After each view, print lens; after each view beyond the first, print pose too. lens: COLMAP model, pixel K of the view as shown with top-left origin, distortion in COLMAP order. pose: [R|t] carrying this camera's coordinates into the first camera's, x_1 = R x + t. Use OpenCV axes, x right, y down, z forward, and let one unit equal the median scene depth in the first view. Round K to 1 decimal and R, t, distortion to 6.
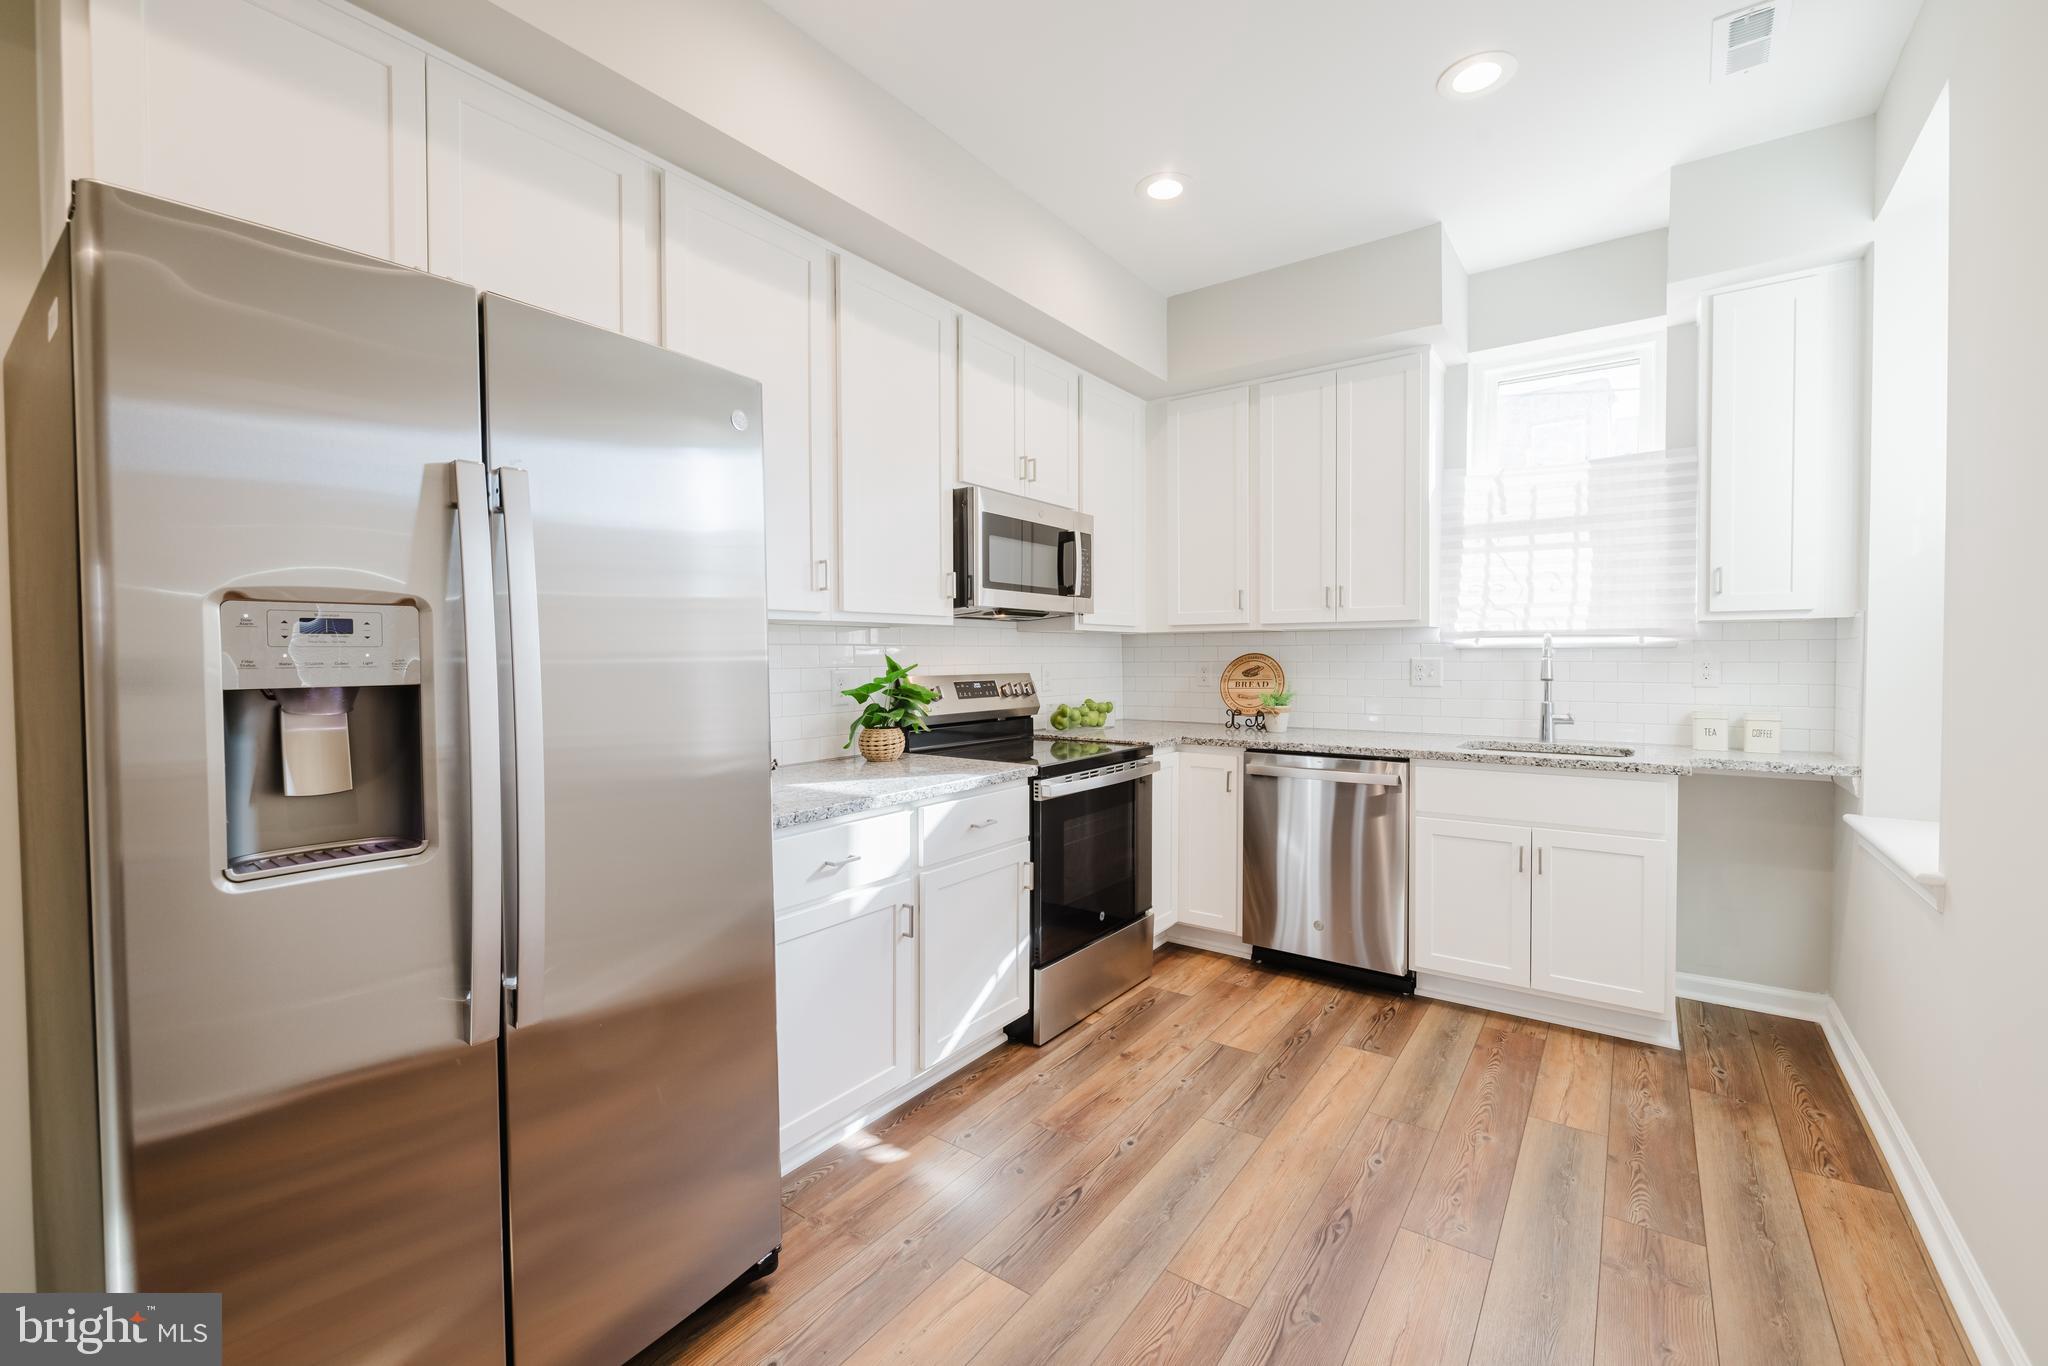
lens RADIAL K [[846.1, 0, 1025.4], [0, 846.1, 675.3], [0, 0, 1]] dist [-0.003662, -0.000023]
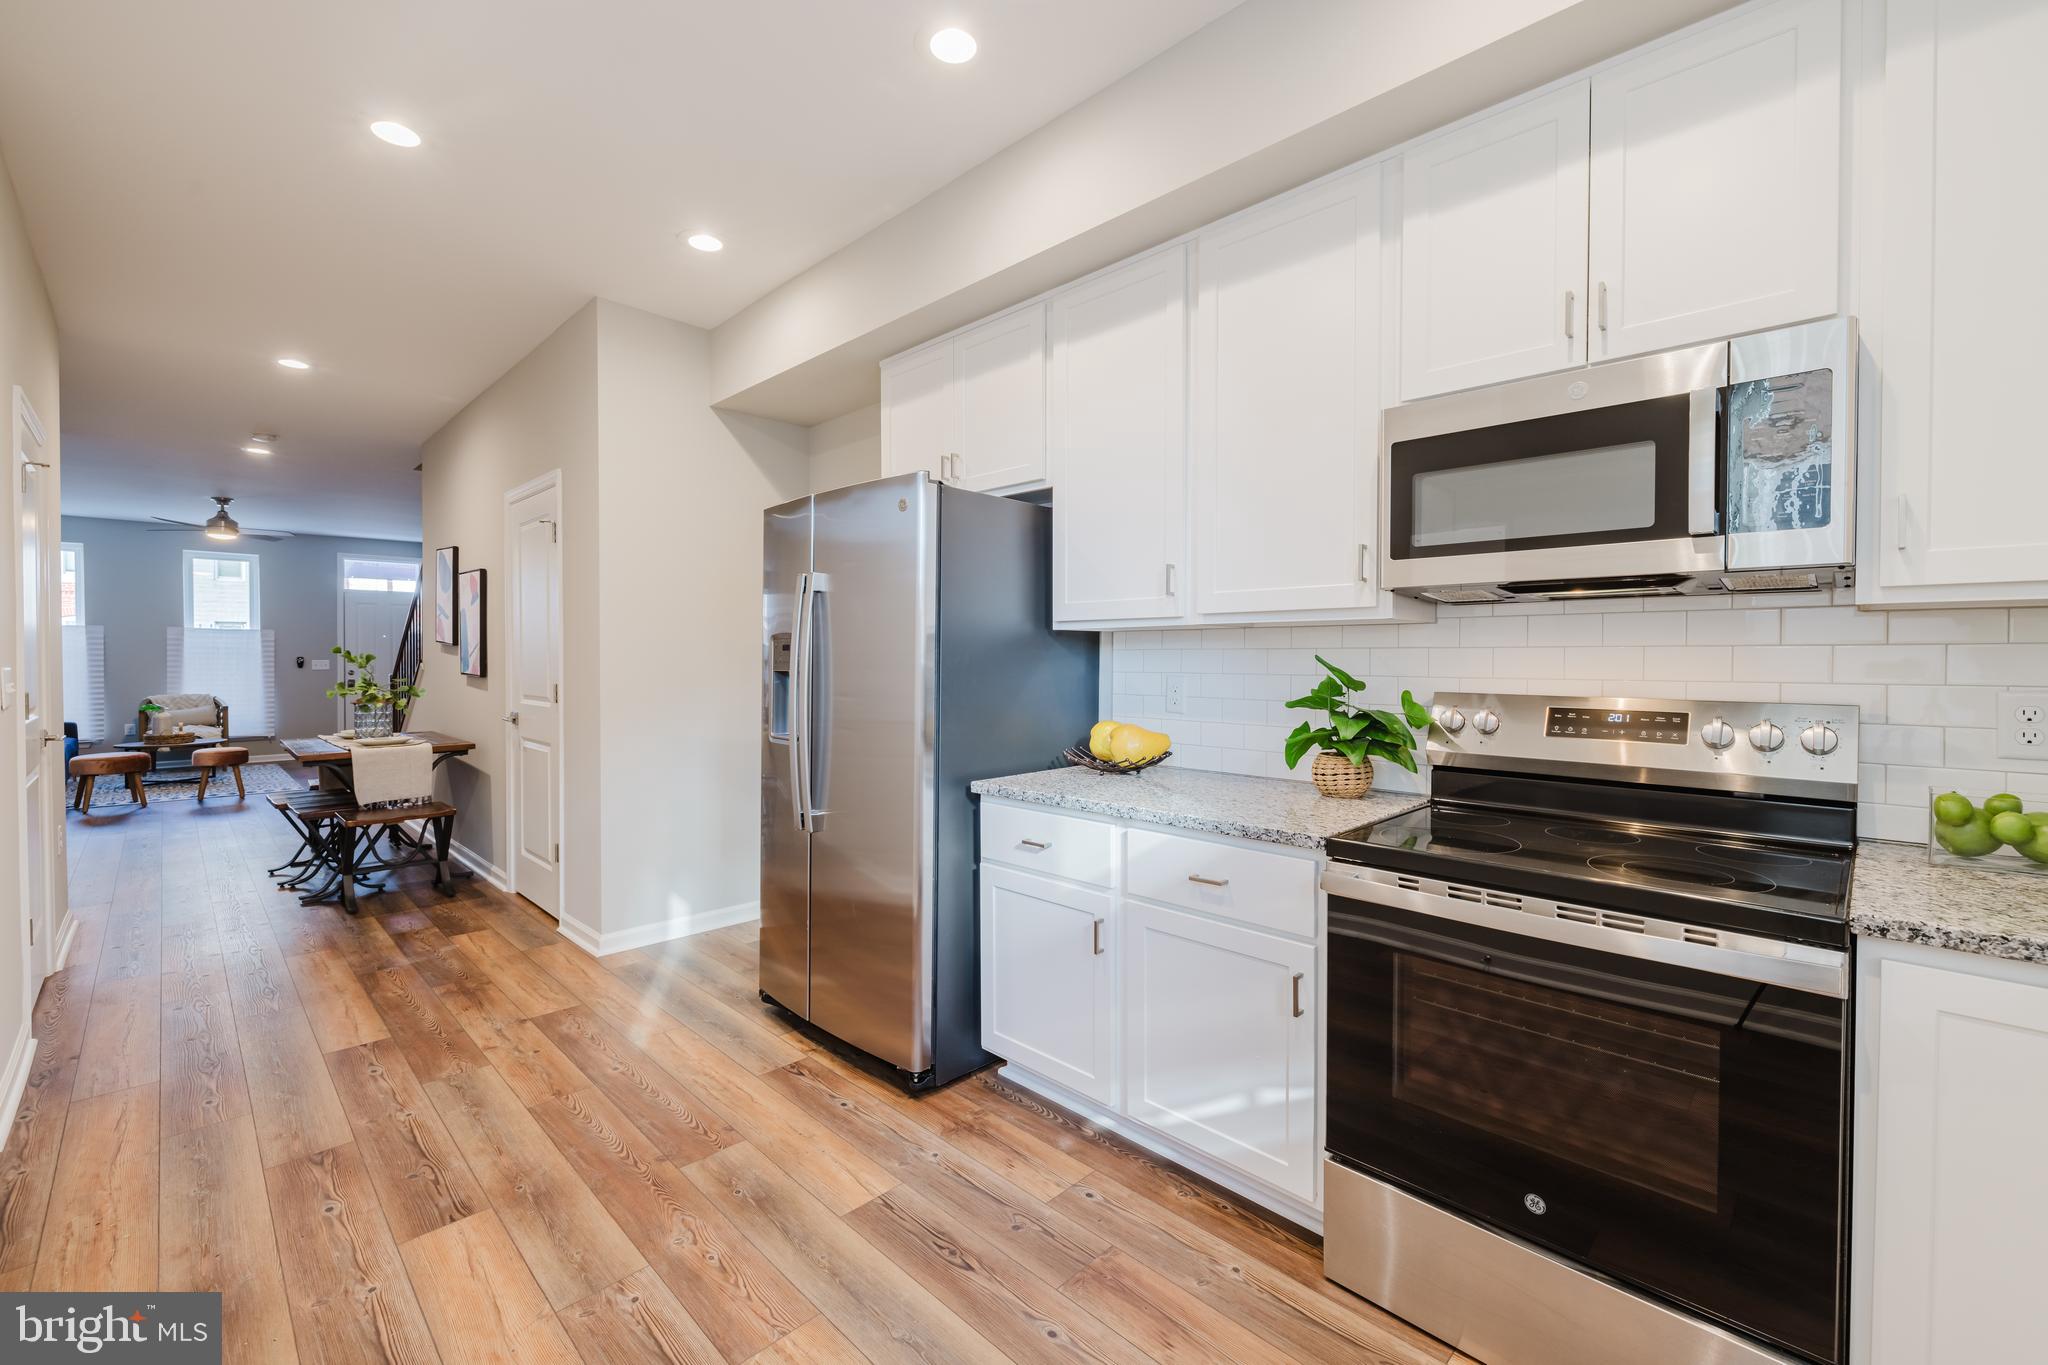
lens RADIAL K [[846.1, 0, 1027.5], [0, 846.1, 671.3], [0, 0, 1]] dist [-0.003662, -0.000023]
pose [[-0.146055, 0.022484, -0.989021, 0.580945], [-0.025201, 0.999333, 0.026440, -0.024867], [0.988956, 0.028786, -0.145390, 0.744196]]
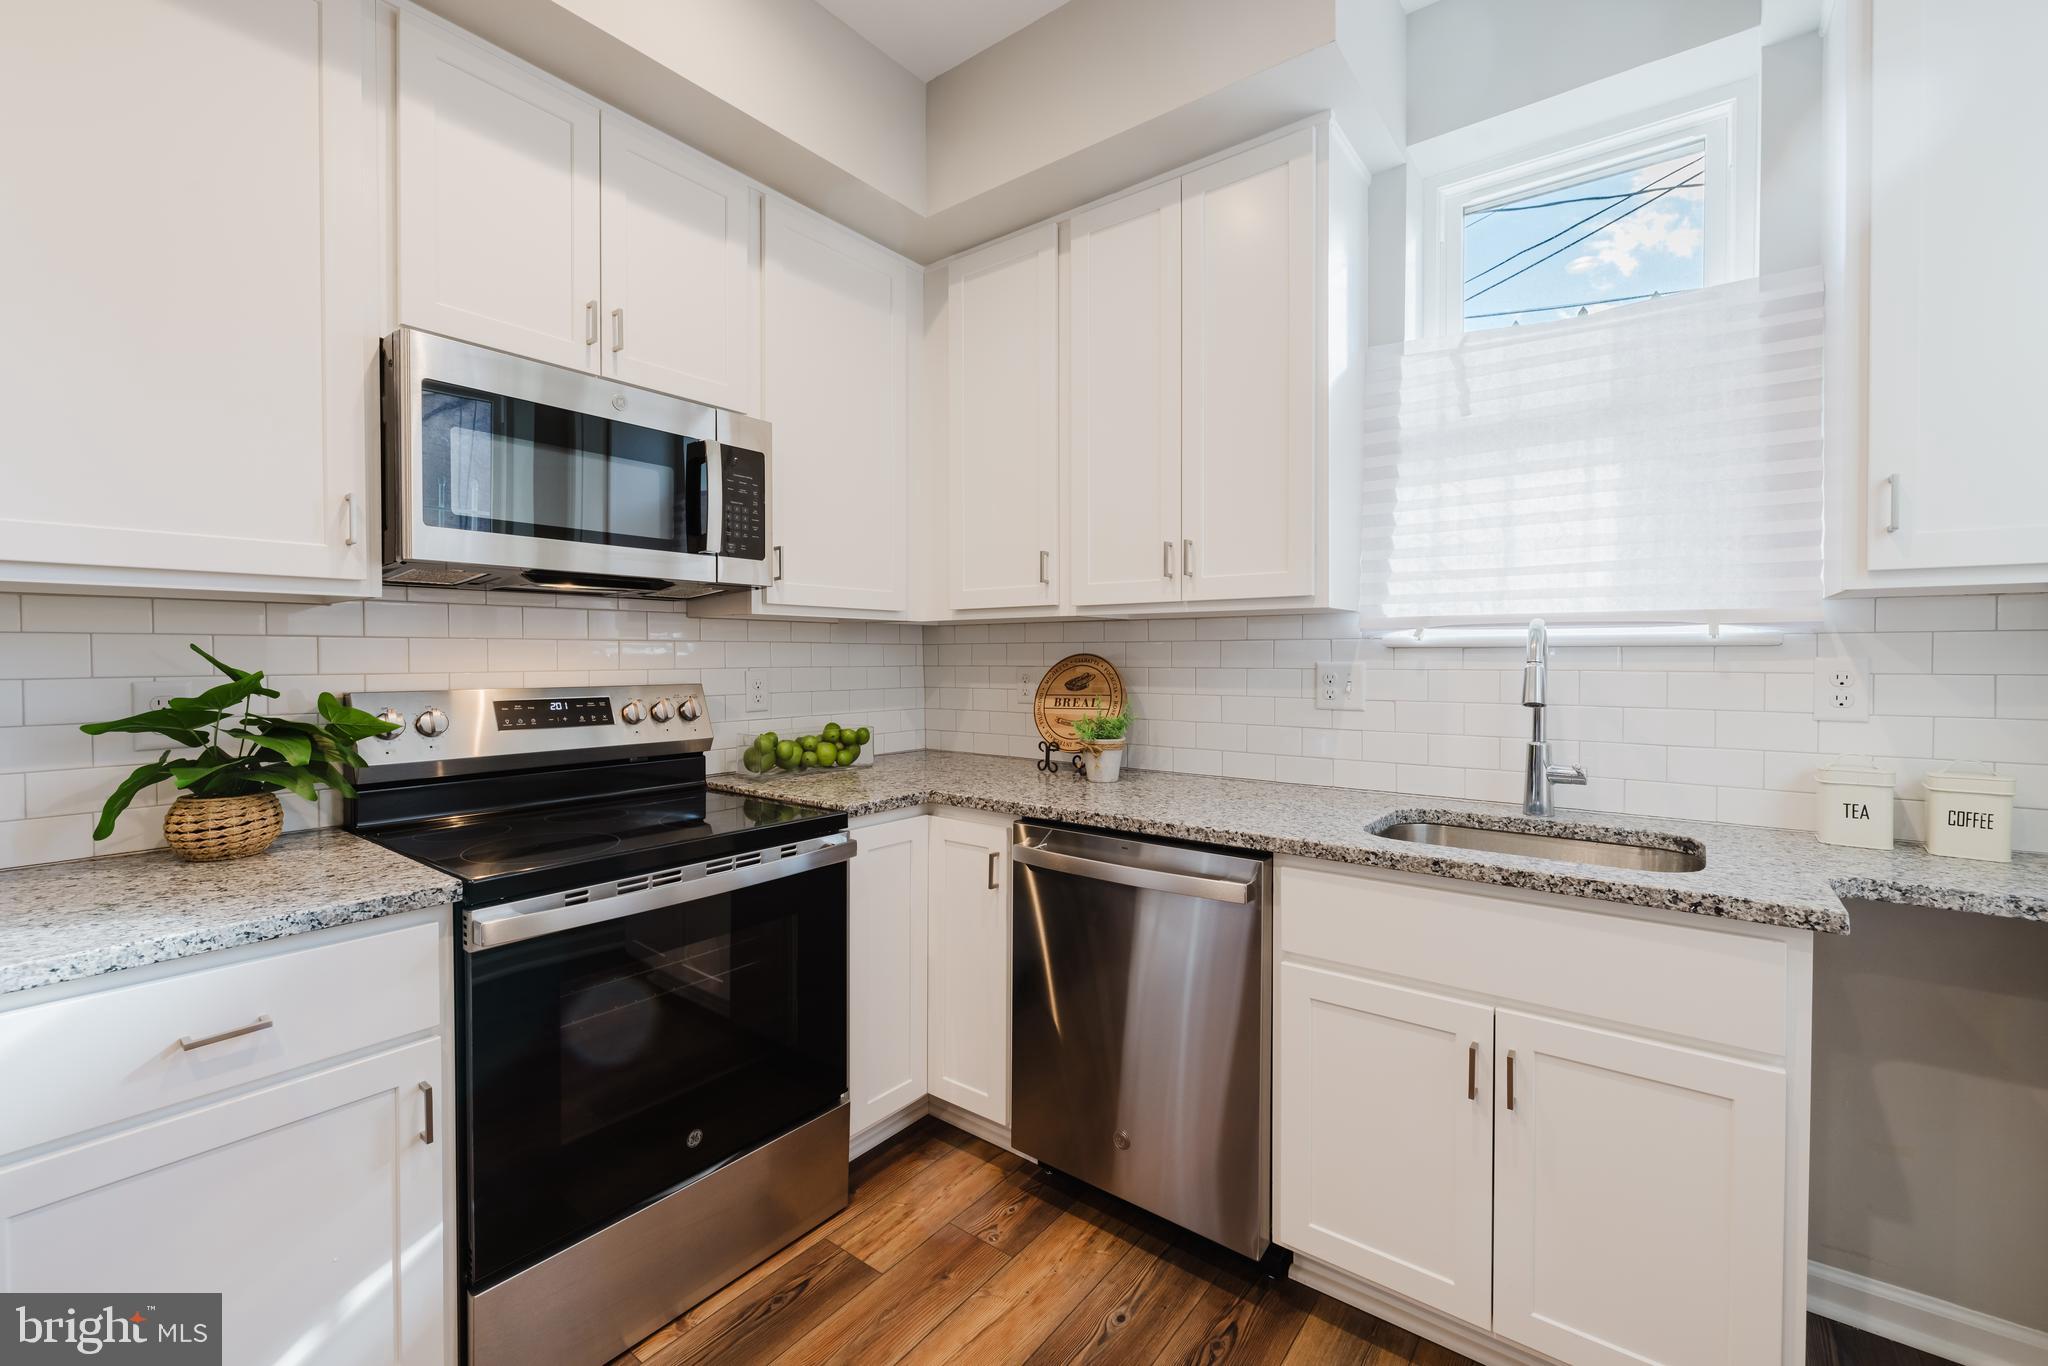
lens RADIAL K [[846.1, 0, 1023.5], [0, 846.1, 670.8], [0, 0, 1]] dist [-0.003662, -0.000023]
pose [[0.999663, 0.004214, -0.025603, 0.301091], [-0.004366, 0.999973, -0.005890, -0.011405], [0.025577, 0.006000, 0.999655, 0.446988]]
